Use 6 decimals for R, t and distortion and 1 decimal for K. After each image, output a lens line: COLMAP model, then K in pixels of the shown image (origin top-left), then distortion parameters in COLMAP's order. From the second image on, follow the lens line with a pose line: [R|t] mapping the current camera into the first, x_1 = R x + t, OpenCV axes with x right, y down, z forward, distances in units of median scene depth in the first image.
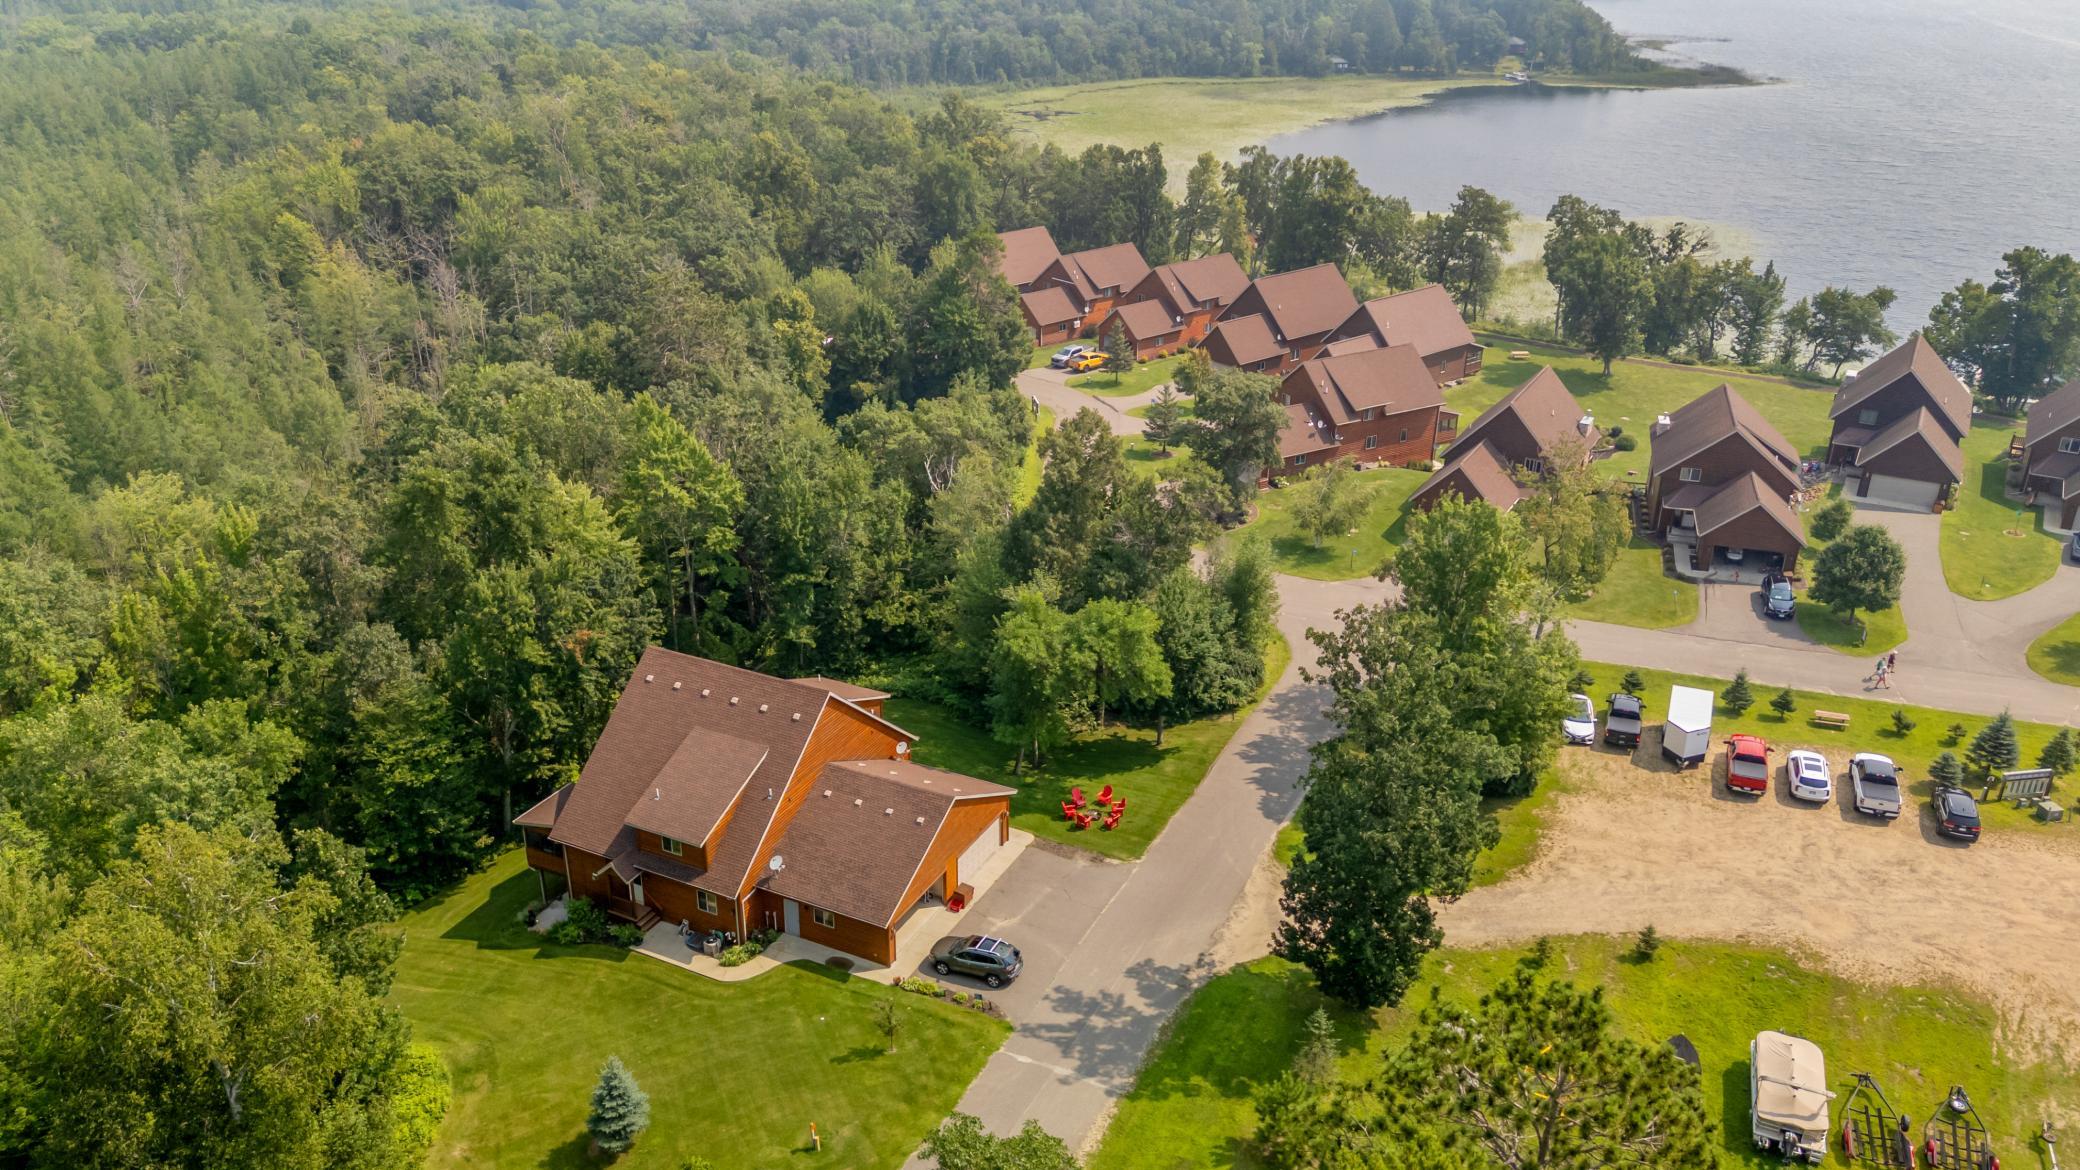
lens RADIAL K [[1524.7, 0, 1040.8], [0, 1524.7, 572.3], [0, 0, 1]] dist [0.082765, -0.086860]
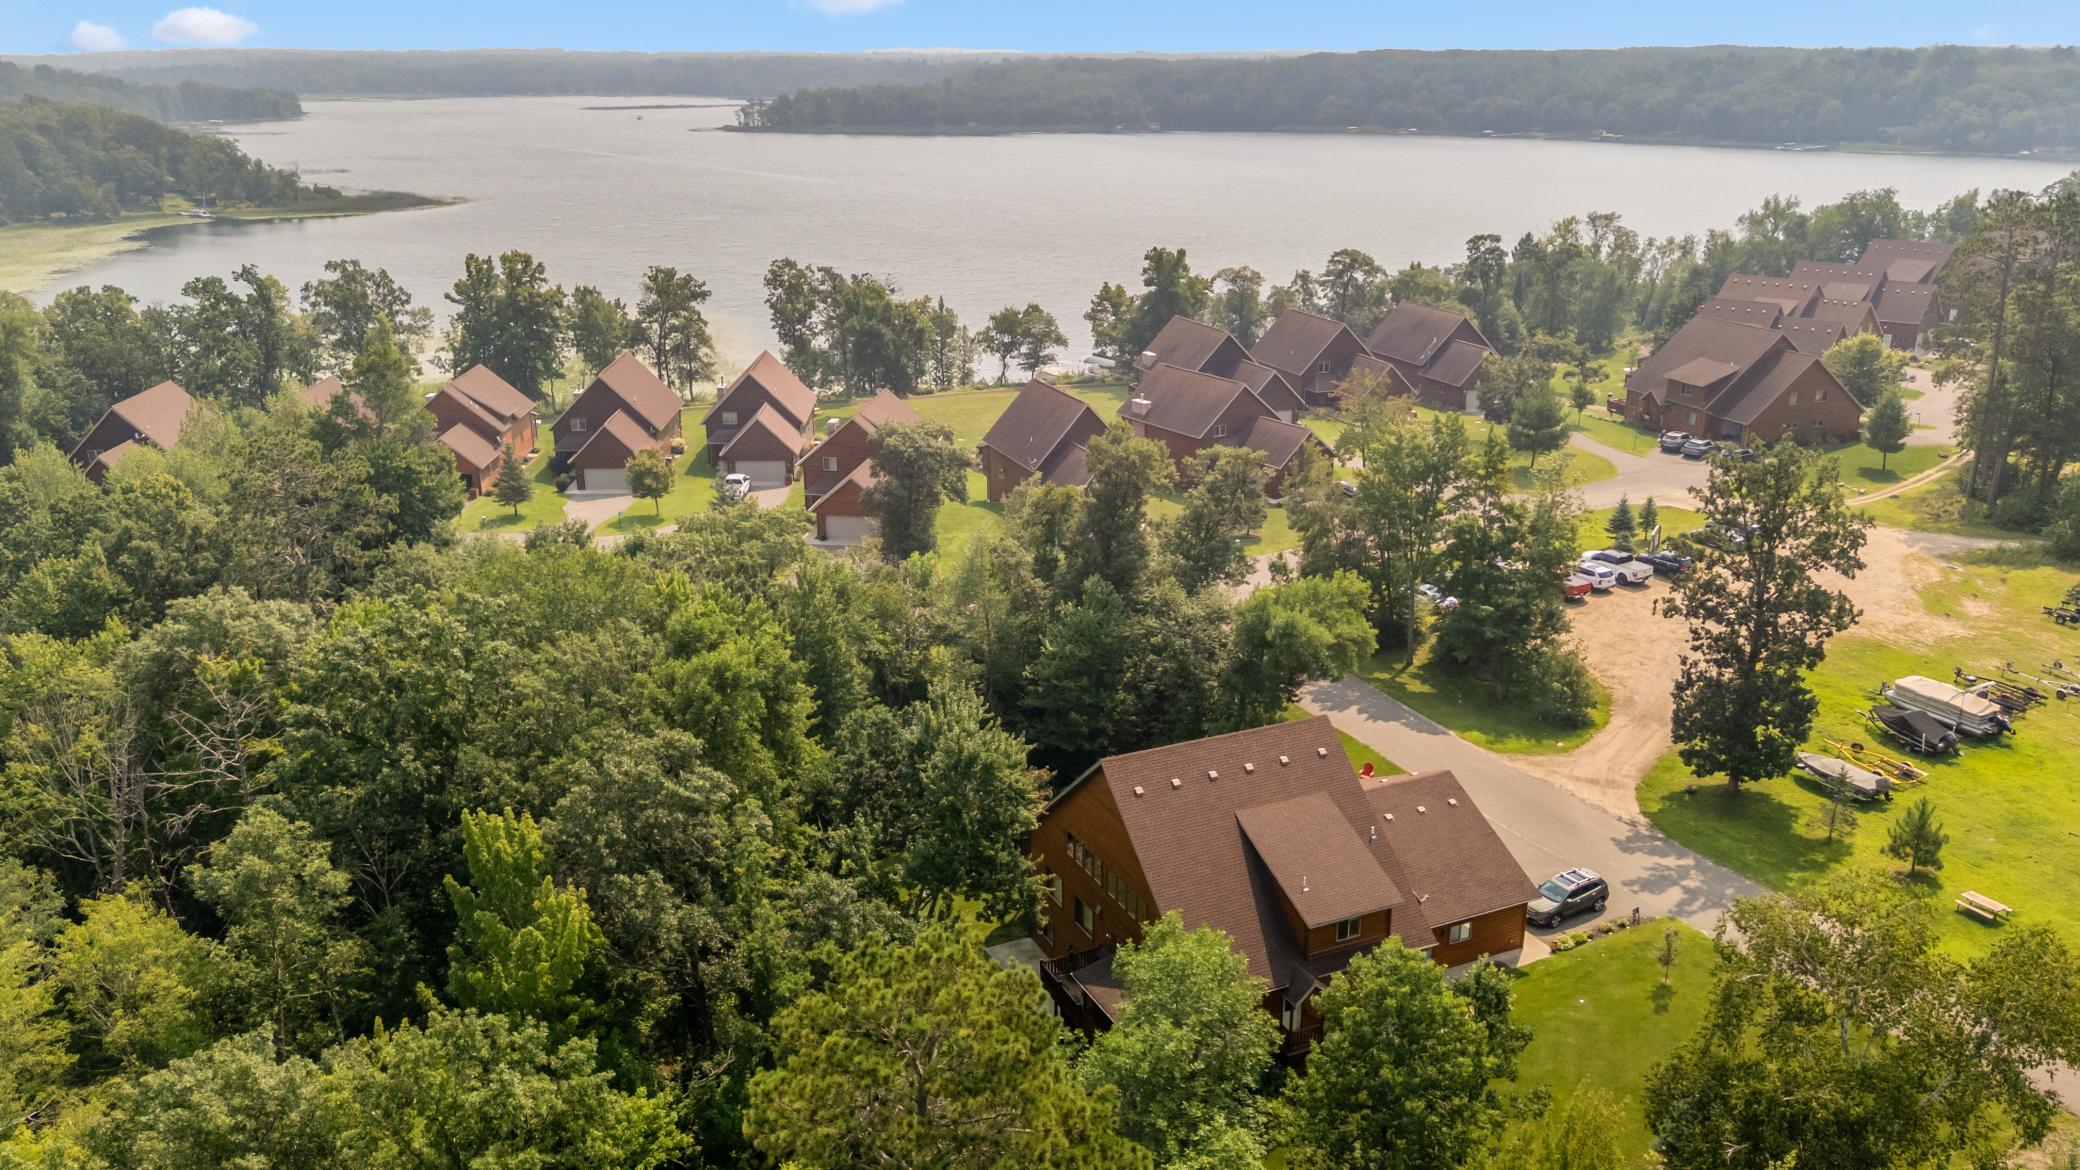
lens RADIAL K [[1592.9, 0, 1040.0], [0, 1592.9, 585.0], [0, 0, 1]] dist [0.088961, -0.113506]
pose [[0.618713, -0.255351, 0.742960, -0.465879], [0.322103, 0.945014, 0.056559, -0.050982], [-0.716550, 0.204316, 0.666942, 0.244056]]
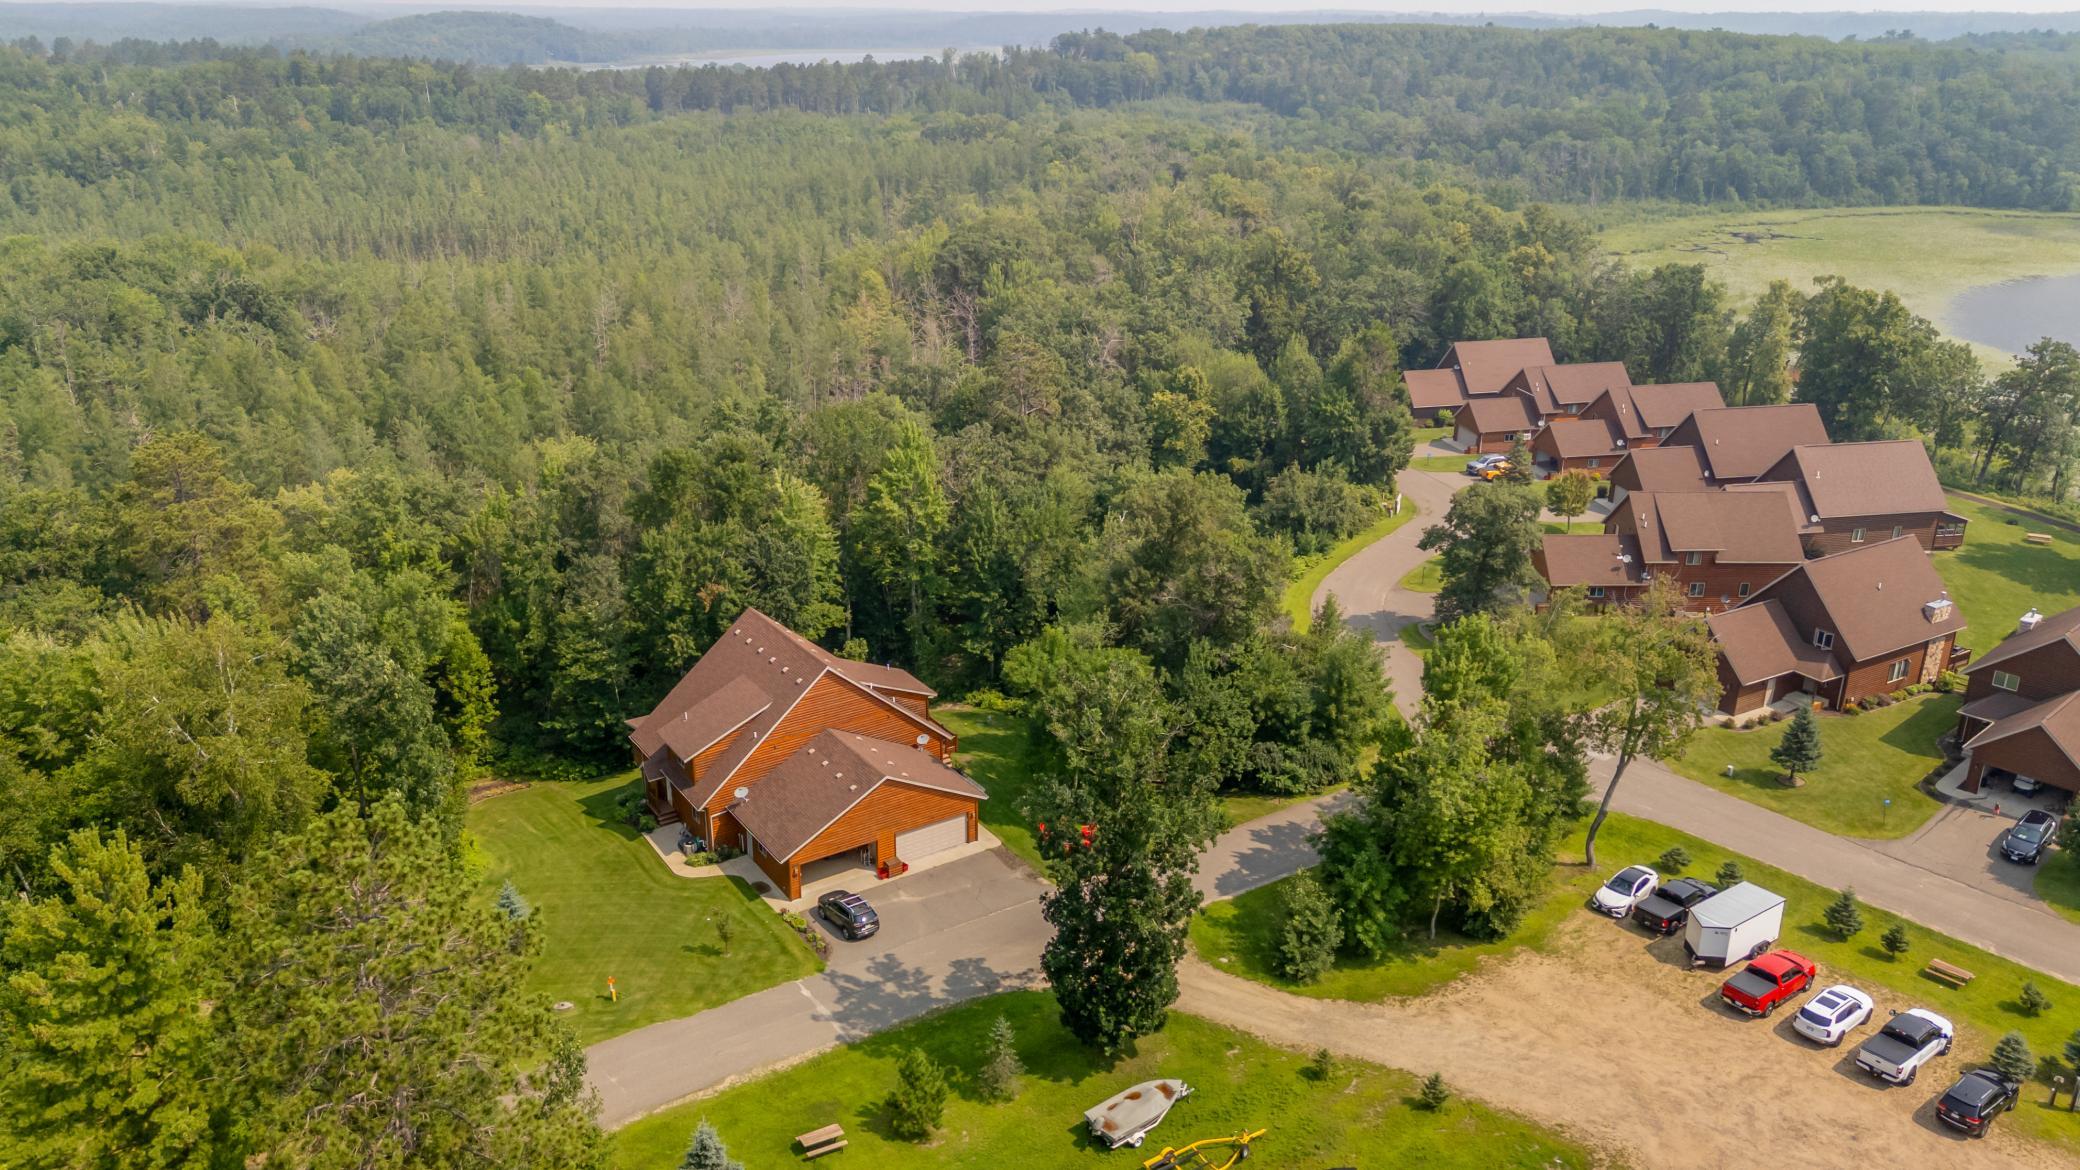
lens RADIAL K [[1524.7, 0, 1040.8], [0, 1524.7, 572.3], [0, 0, 1]] dist [0.082765, -0.086860]
pose [[0.866187, 0.167693, -0.470743, 0.277081], [-0.198316, 0.980011, -0.015800, -0.003375], [0.458684, 0.107041, 0.882129, 0.015192]]
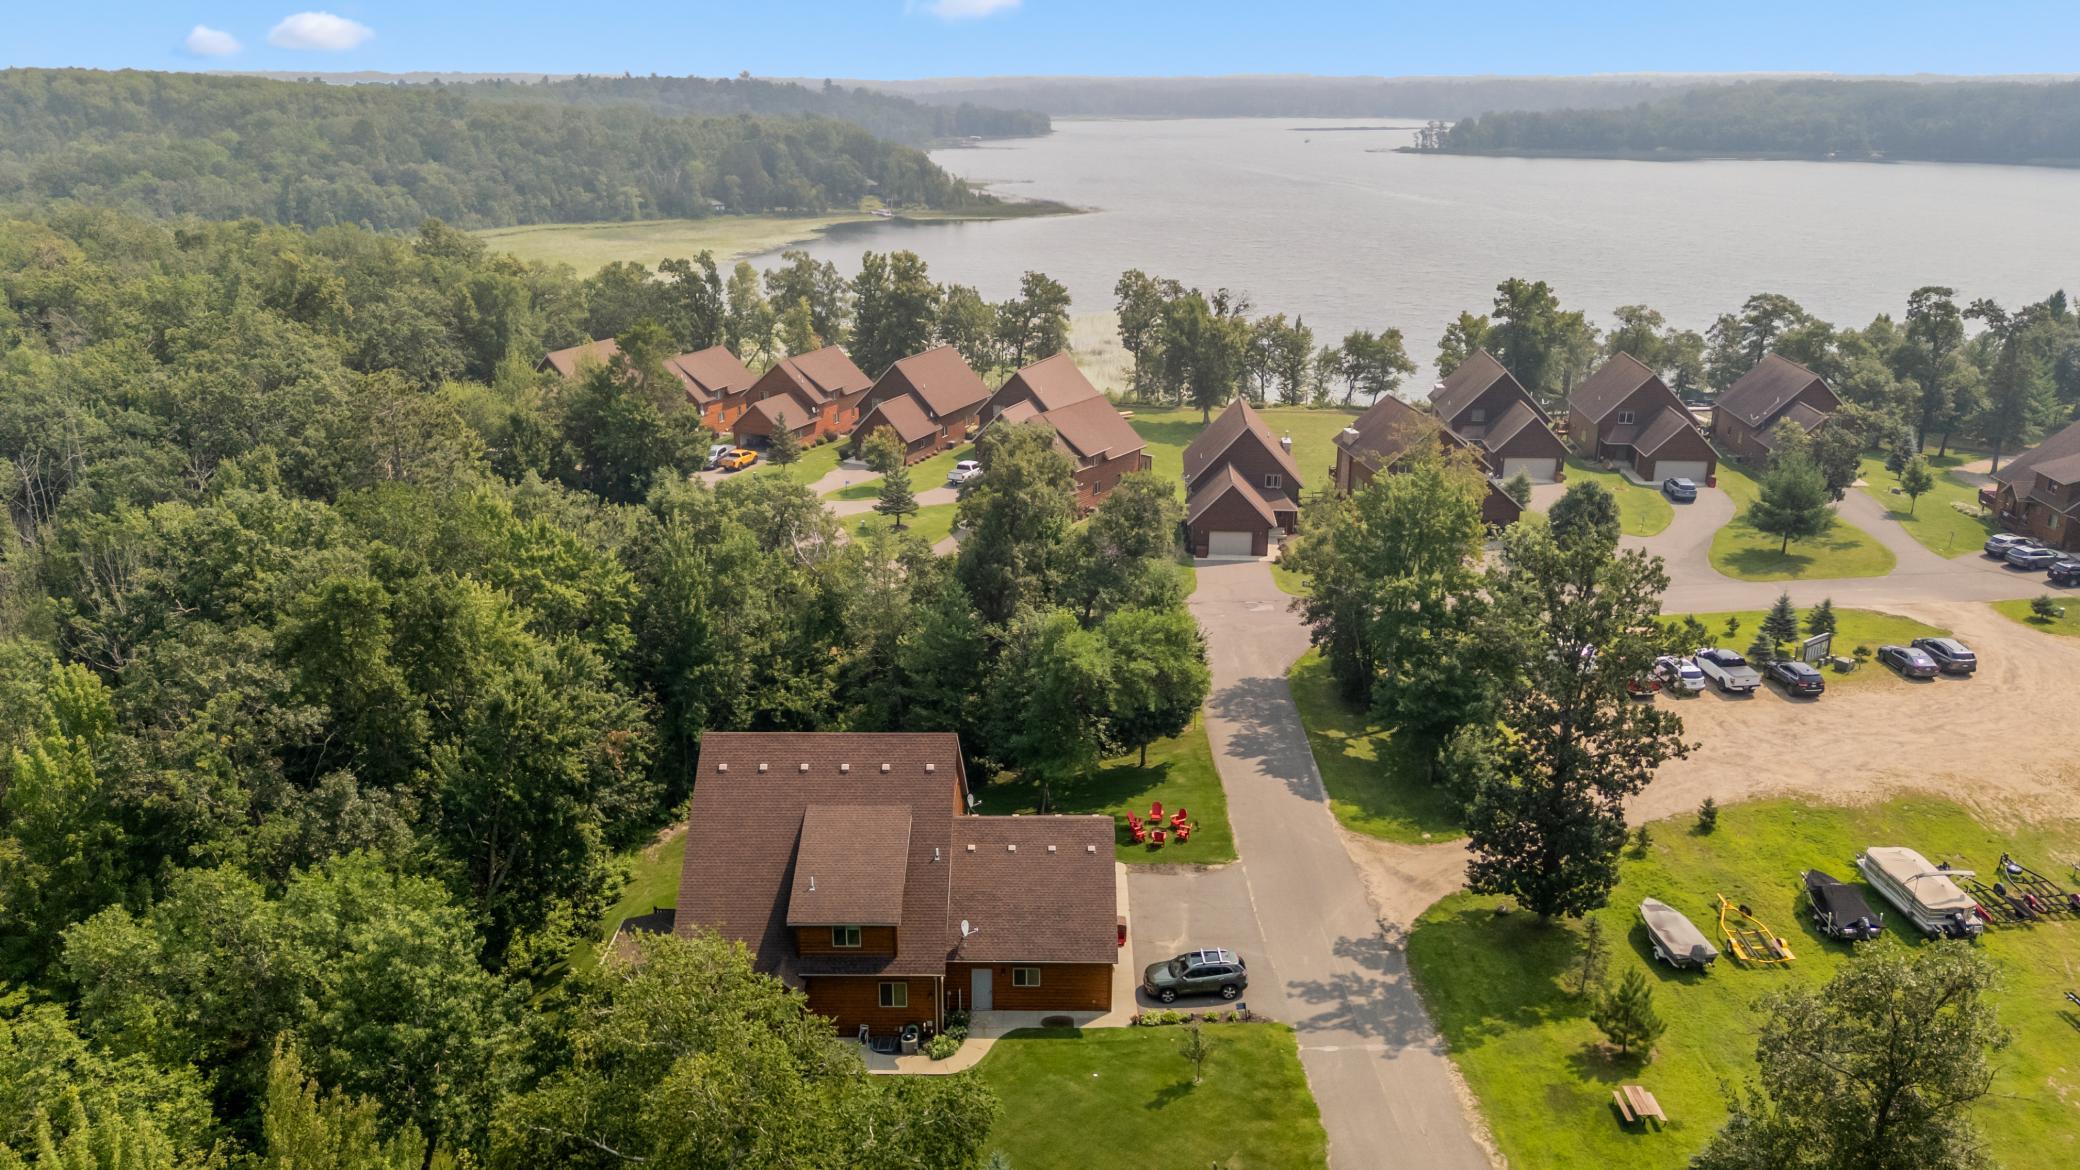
lens RADIAL K [[1524.7, 0, 1040.8], [0, 1524.7, 572.3], [0, 0, 1]] dist [0.082765, -0.086860]
pose [[0.899112, -0.138275, 0.415304, -0.230483], [0.178824, 0.982039, -0.060178, 0.024129], [-0.399523, 0.128373, 0.907690, 0.076926]]
